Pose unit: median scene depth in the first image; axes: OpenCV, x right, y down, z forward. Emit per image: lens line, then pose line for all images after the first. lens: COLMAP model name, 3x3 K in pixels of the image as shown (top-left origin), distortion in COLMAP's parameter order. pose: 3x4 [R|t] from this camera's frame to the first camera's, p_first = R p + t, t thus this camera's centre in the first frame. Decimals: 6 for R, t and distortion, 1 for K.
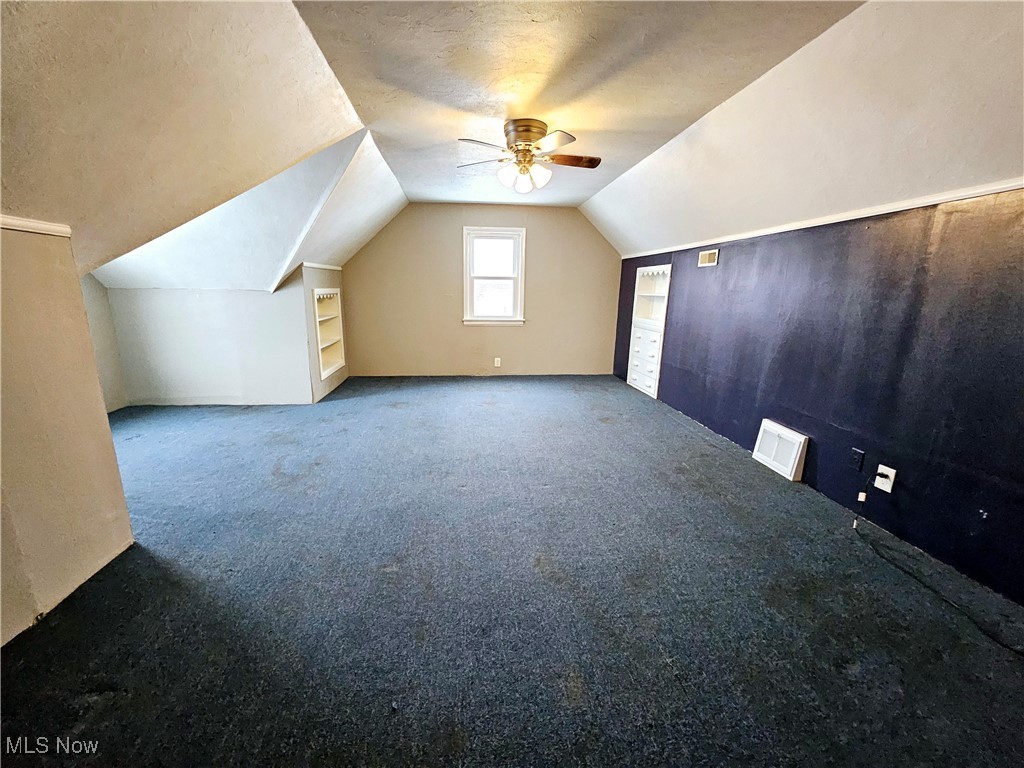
lens RADIAL K [[402.8, 0, 496.9], [0, 402.8, 381.0], [0, 0, 1]] dist [0.001469, -0.001888]
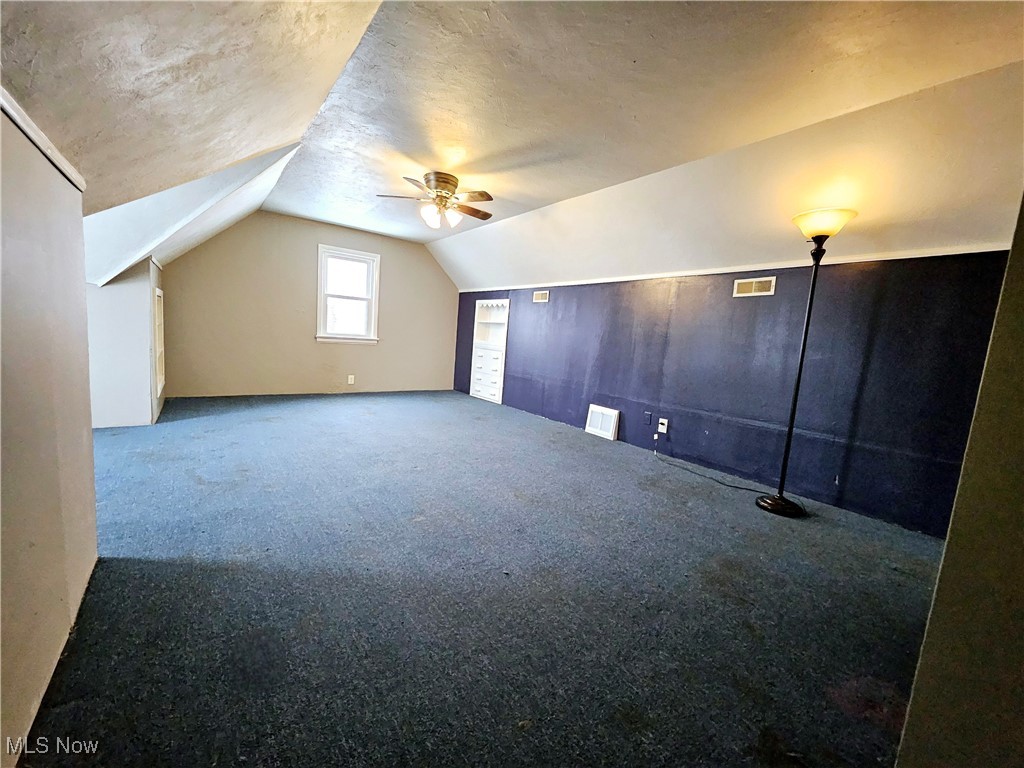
lens RADIAL K [[402.8, 0, 498.7], [0, 402.8, 380.7], [0, 0, 1]] dist [0.001469, -0.001888]
pose [[0.853285, -0.010393, 0.521341, -0.350832], [0.054746, 0.996061, -0.069747, 0.079018], [-0.518562, 0.088056, 0.850493, -0.090689]]
